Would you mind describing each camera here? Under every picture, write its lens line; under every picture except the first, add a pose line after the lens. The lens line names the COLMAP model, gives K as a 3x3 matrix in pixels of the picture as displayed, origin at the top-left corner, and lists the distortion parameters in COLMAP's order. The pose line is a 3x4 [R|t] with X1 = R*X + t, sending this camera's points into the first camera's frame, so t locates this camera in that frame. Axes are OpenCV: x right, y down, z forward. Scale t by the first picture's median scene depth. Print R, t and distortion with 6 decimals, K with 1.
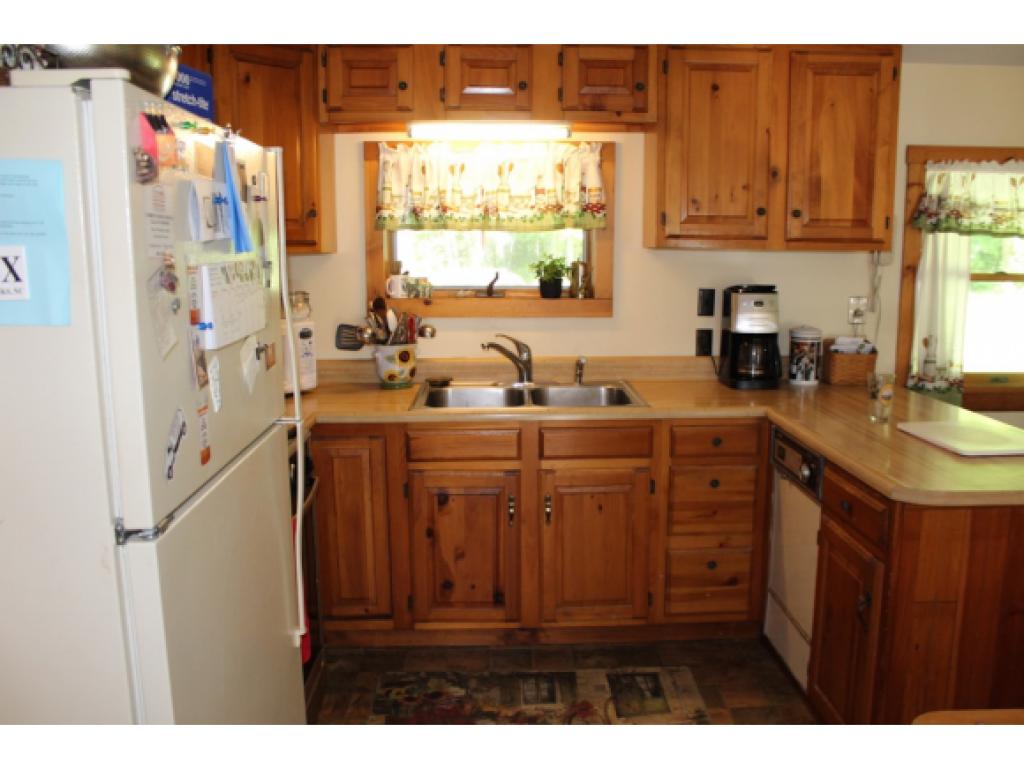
lens RADIAL K [[880.4, 0, 513.7], [0, 880.4, 384.4], [0, 0, 1]] dist [-0.101460, 0.040278]
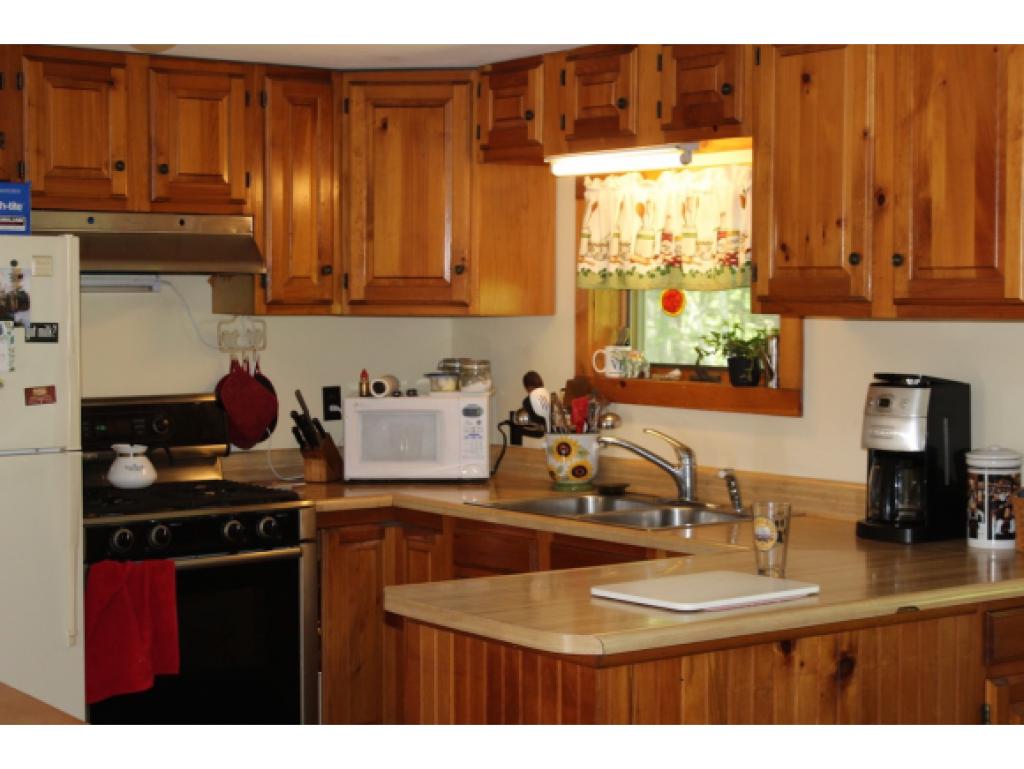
lens RADIAL K [[1892.6, 0, 514.3], [0, 1892.6, 386.8], [0, 0, 1]] dist [0.133333, 0.000000]
pose [[0.555154, 0.042328, -0.830670, 1.274588], [-0.136988, 0.989719, -0.041119, -0.011825], [0.820389, 0.136619, 0.555244, 0.023020]]
